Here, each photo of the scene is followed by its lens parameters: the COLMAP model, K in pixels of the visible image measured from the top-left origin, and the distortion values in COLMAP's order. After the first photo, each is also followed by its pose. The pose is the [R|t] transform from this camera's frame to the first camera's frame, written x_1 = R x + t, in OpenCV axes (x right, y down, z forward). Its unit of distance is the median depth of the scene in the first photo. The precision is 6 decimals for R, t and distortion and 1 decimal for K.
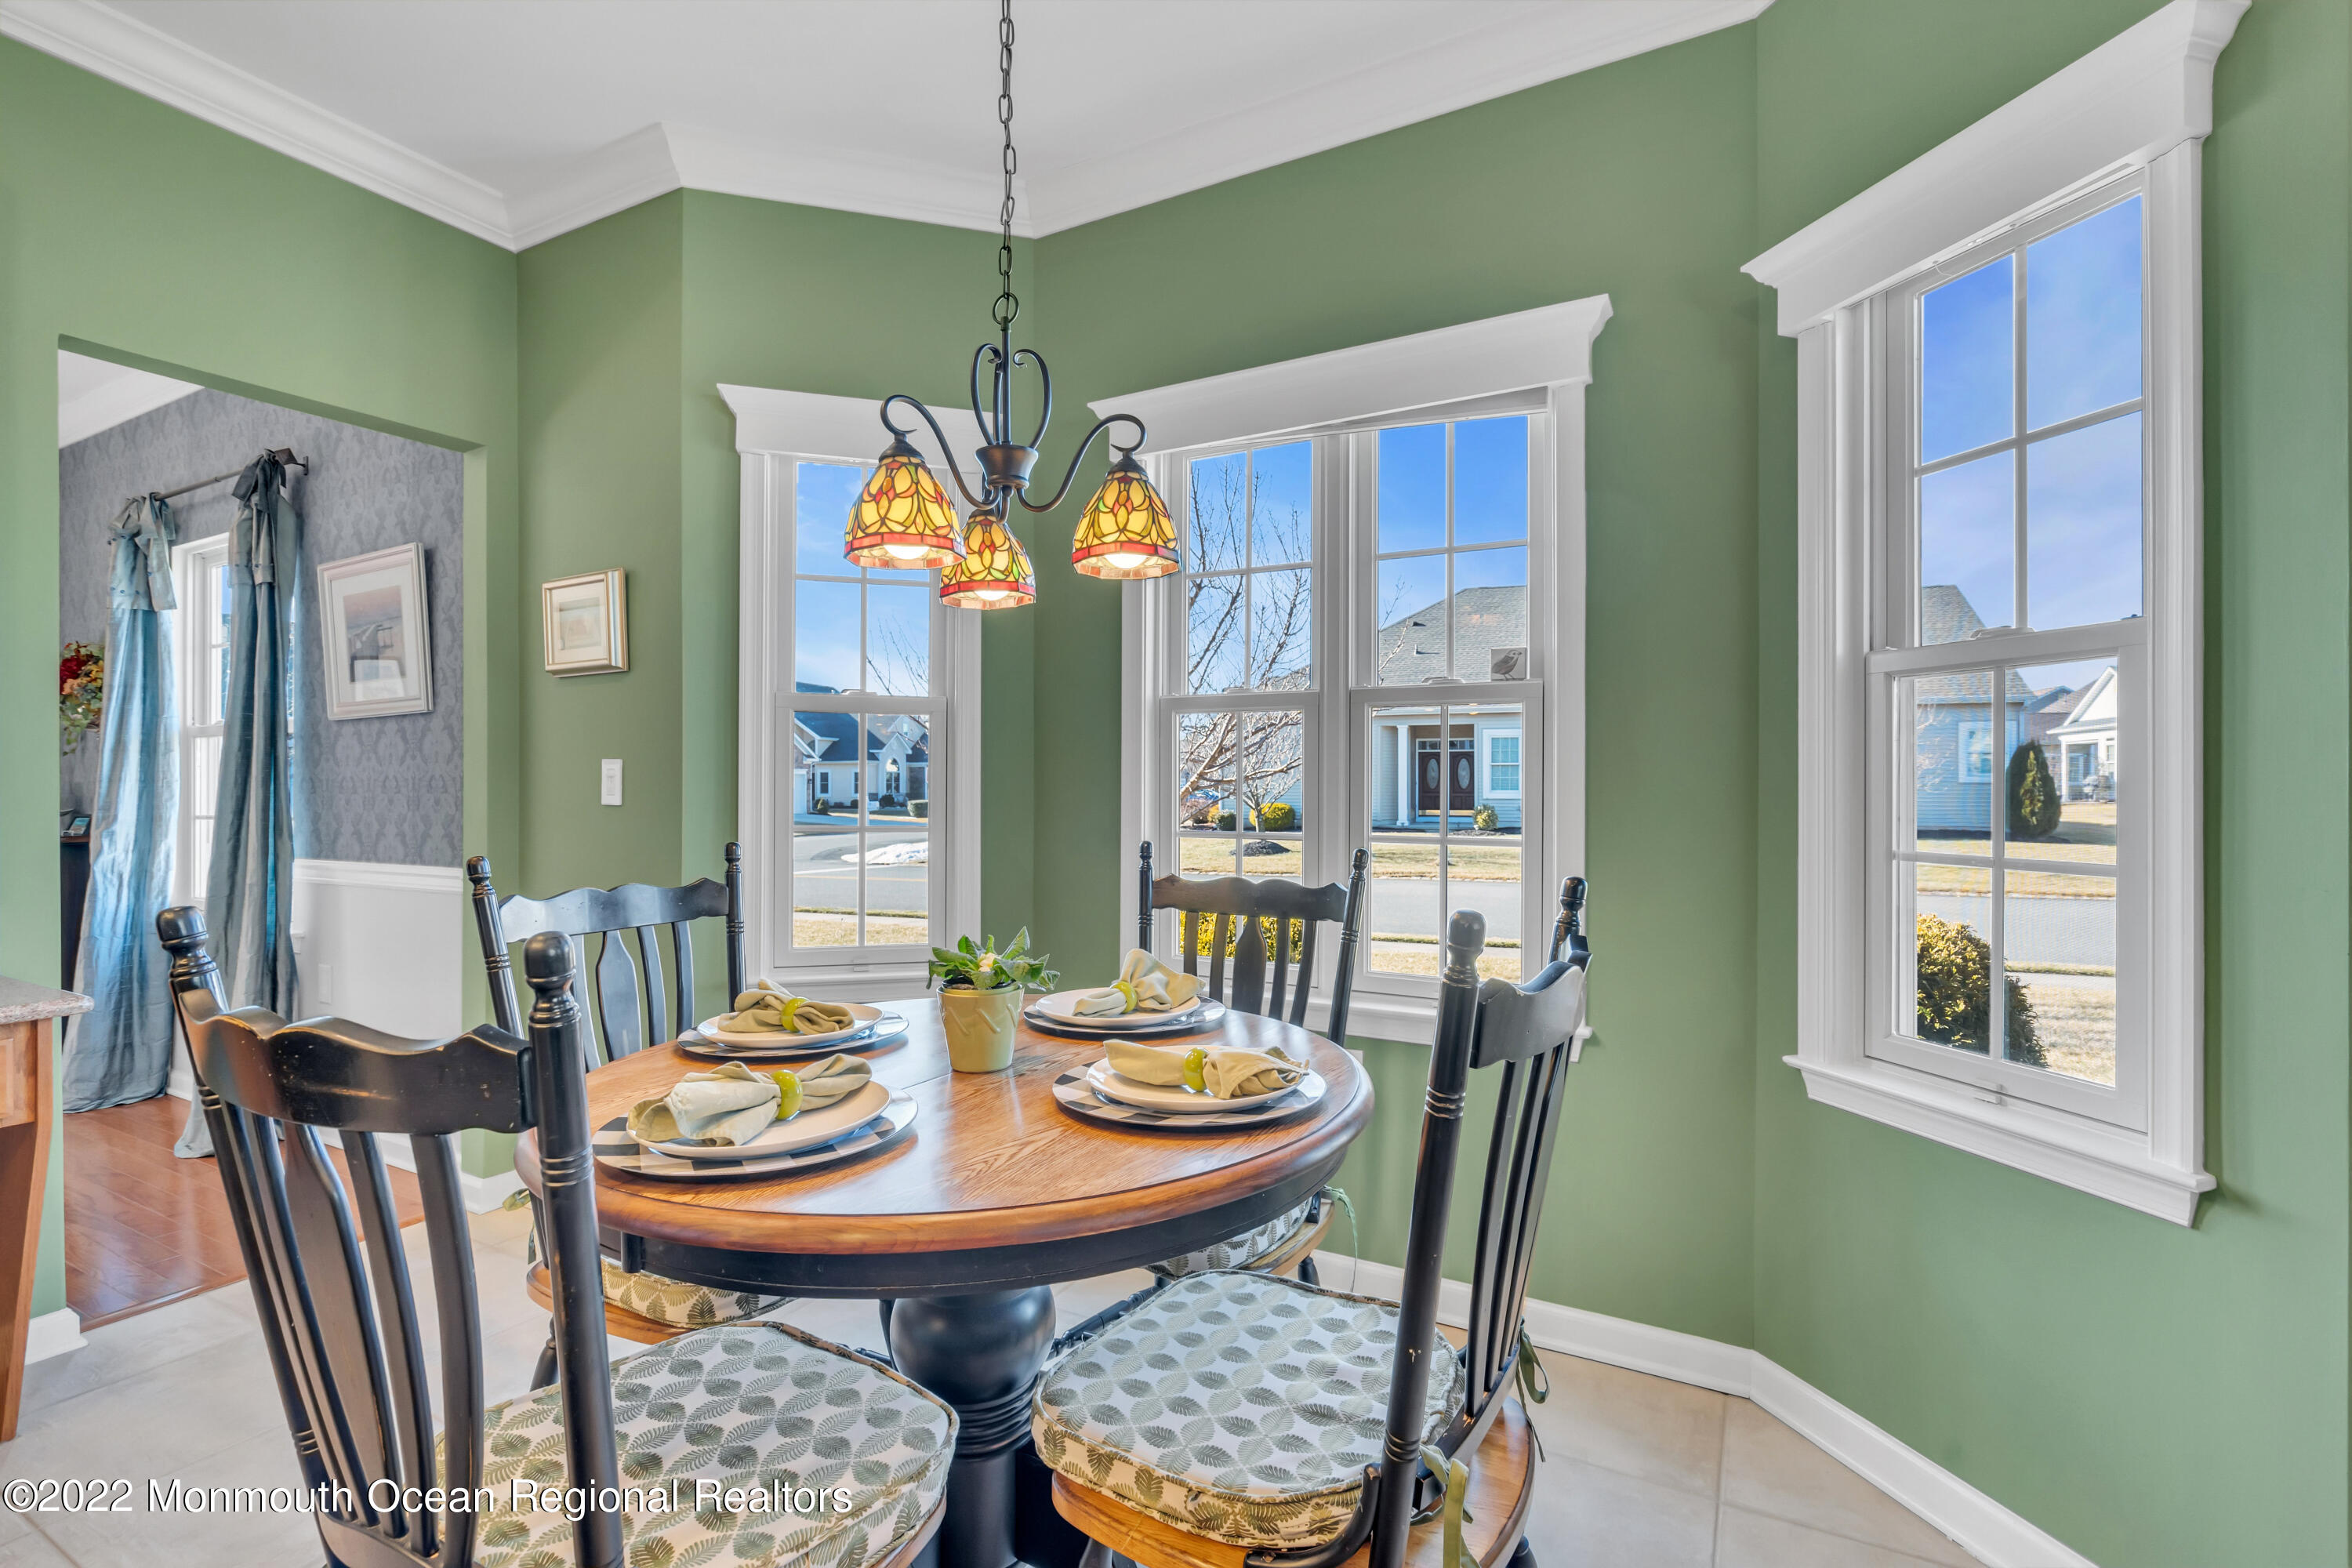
lens RADIAL K [[1063.1, 0, 1170.3], [0, 1063.1, 792.5], [0, 0, 1]] dist [-0.001702, 0.000038]
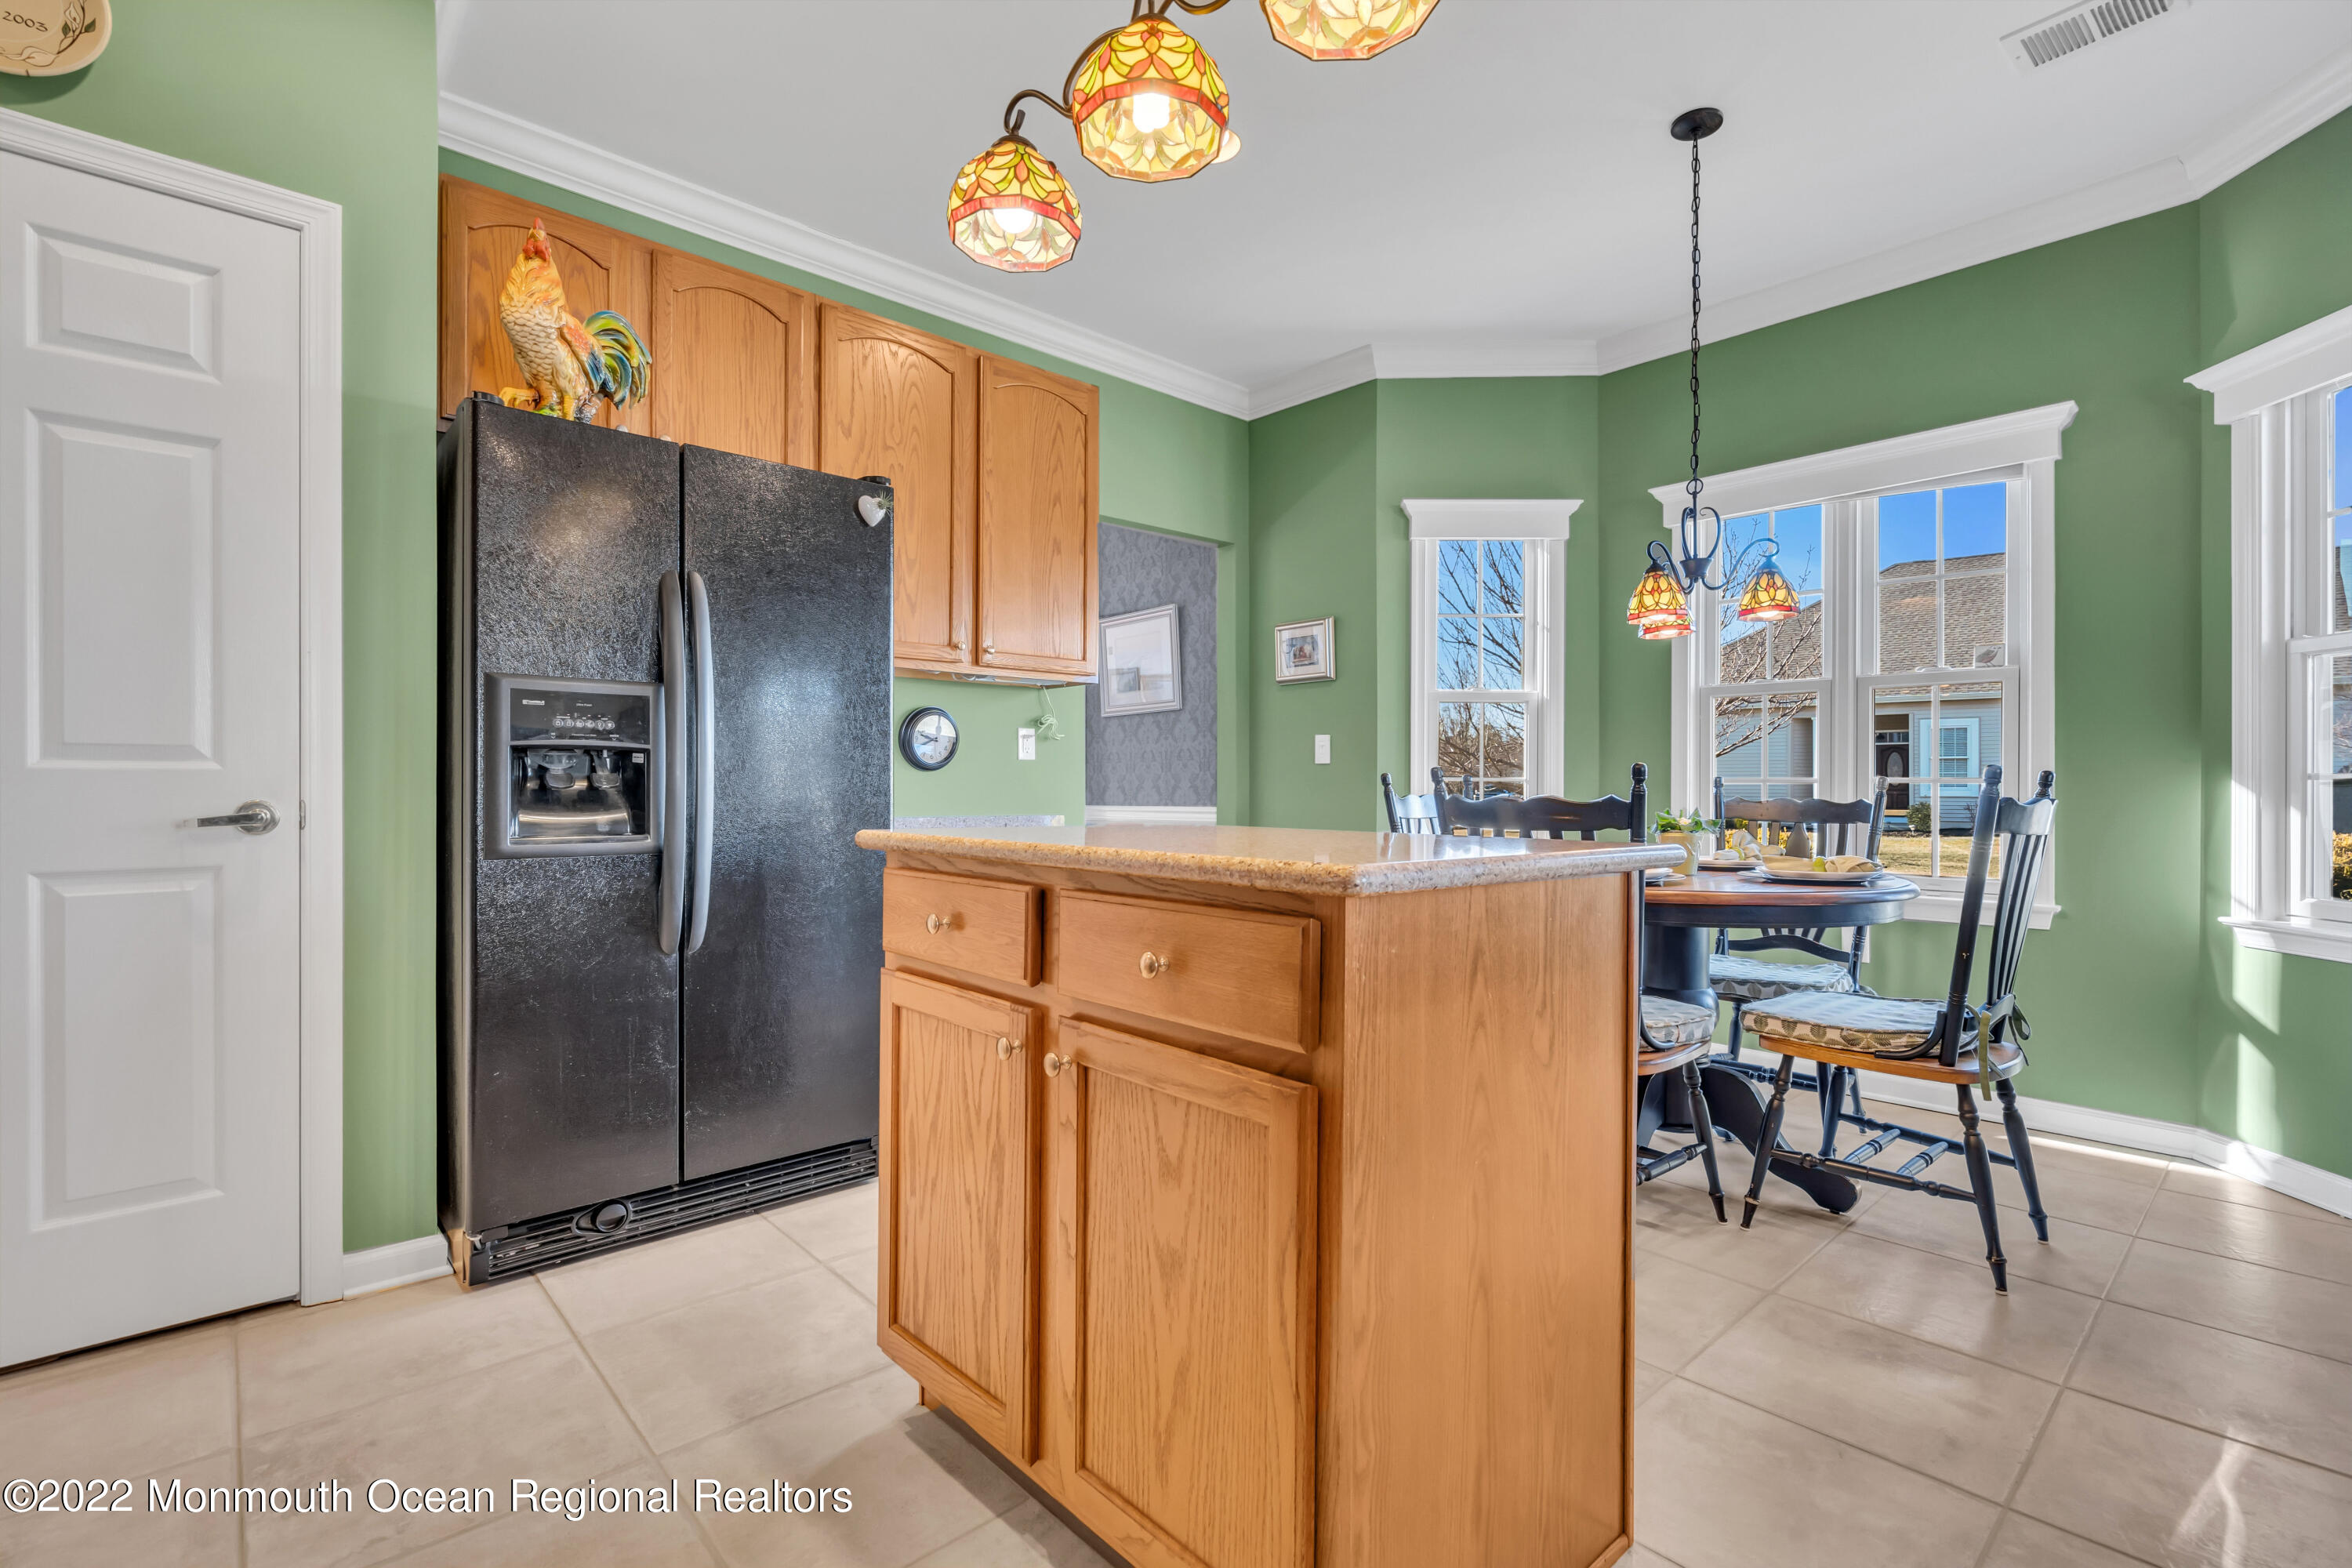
lens RADIAL K [[1063.1, 0, 1171.7], [0, 1063.1, 789.4], [0, 0, 1]] dist [-0.001702, 0.000038]
pose [[0.947805, 0.001567, -0.318847, -0.242907], [-0.002816, 0.999990, -0.003456, 0.060755], [0.318839, 0.004174, 0.947800, -0.633880]]
